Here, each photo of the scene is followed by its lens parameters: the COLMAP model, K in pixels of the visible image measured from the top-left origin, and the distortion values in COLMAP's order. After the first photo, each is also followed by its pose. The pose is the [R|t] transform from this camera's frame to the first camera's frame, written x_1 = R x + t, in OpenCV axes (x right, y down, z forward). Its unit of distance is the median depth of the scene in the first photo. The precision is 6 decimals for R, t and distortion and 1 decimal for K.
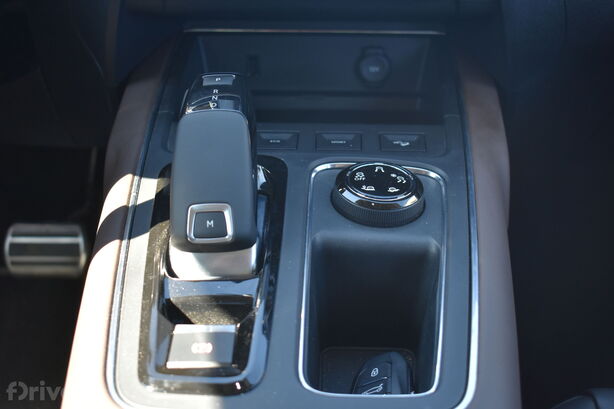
lens RADIAL K [[902.5, 0, 307.0], [0, 902.5, 204.4], [0, 0, 1]] dist [-0.019333, 0.000000]
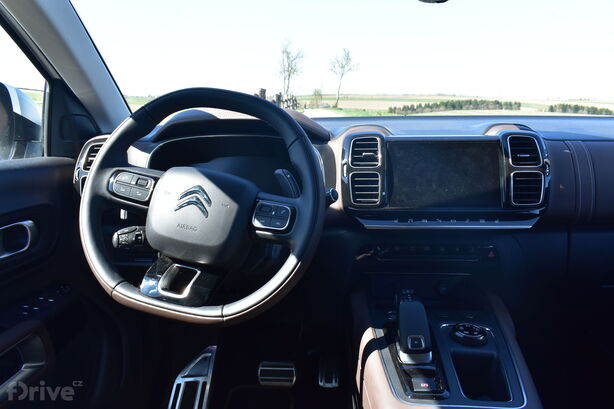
lens RADIAL K [[480.0, 0, 307.0], [0, 480.0, 205.0], [0, 0, 1]] dist [-0.010255, 0.000293]
pose [[0.995667, -0.012776, -0.092107, -0.266790], [-0.017700, 0.946369, -0.322603, 0.091498], [0.091288, 0.322835, 0.942042, -0.503511]]
